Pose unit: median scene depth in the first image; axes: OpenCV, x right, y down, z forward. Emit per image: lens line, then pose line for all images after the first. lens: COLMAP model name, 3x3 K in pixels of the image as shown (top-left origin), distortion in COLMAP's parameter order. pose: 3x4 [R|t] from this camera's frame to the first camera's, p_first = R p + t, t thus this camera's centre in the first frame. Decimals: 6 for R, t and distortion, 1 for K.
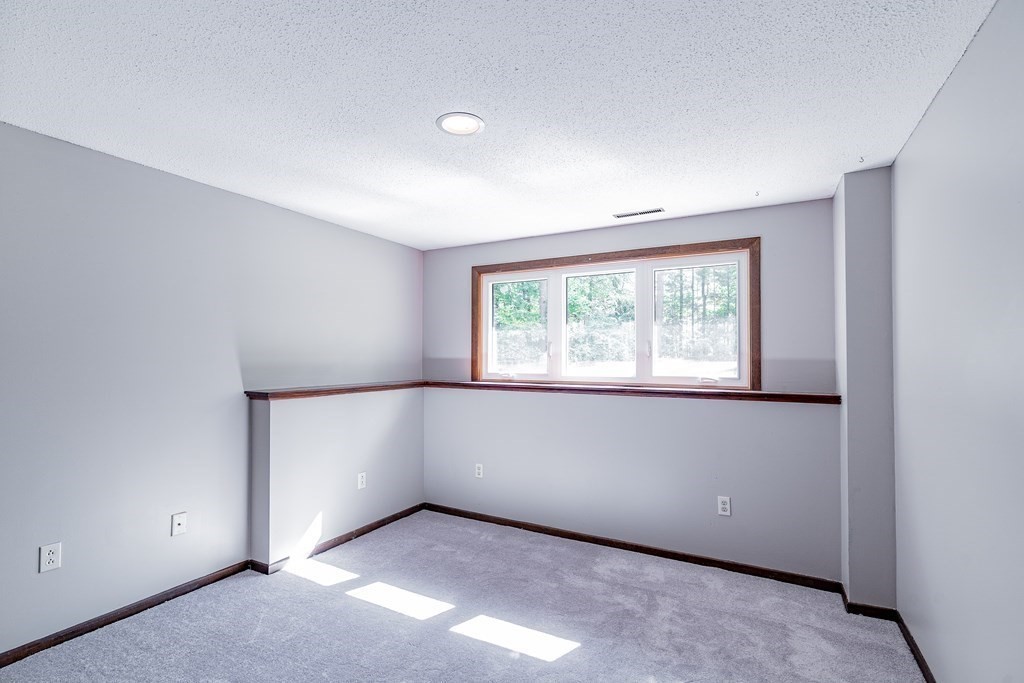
lens RADIAL K [[476.2, 0, 506.2], [0, 476.2, 334.6], [0, 0, 1]] dist [-0.004249, 0.001184]
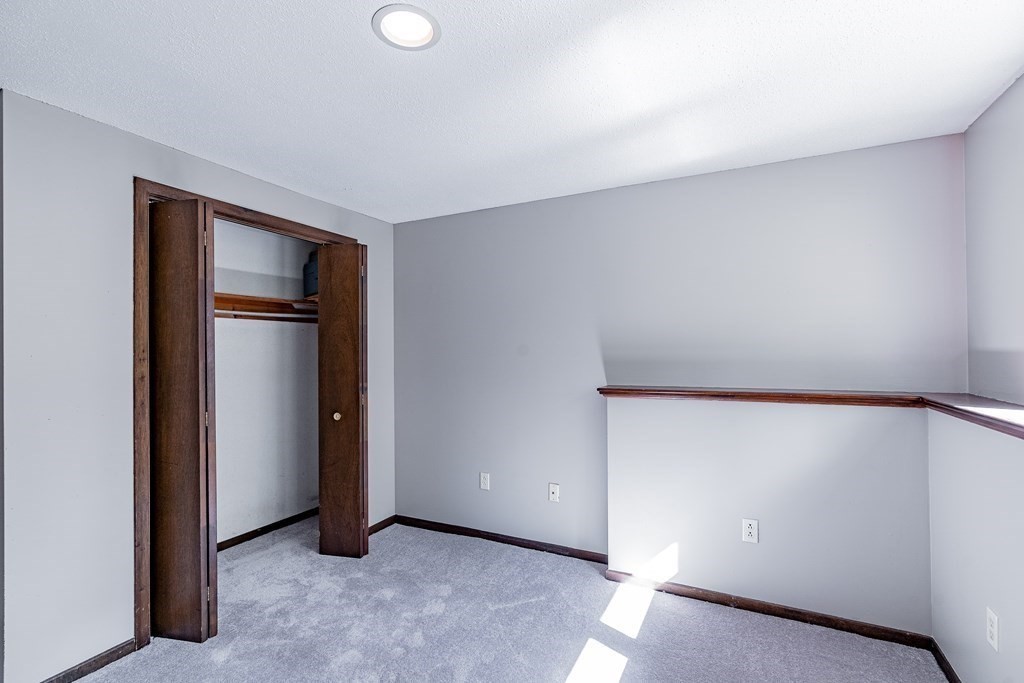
lens RADIAL K [[476.2, 0, 506.2], [0, 476.2, 334.6], [0, 0, 1]] dist [-0.004249, 0.001184]
pose [[0.036554, -0.030500, -0.998866, 0.453716], [0.055947, 0.998029, -0.028427, 0.031550], [0.997764, -0.054844, 0.038188, 0.780267]]
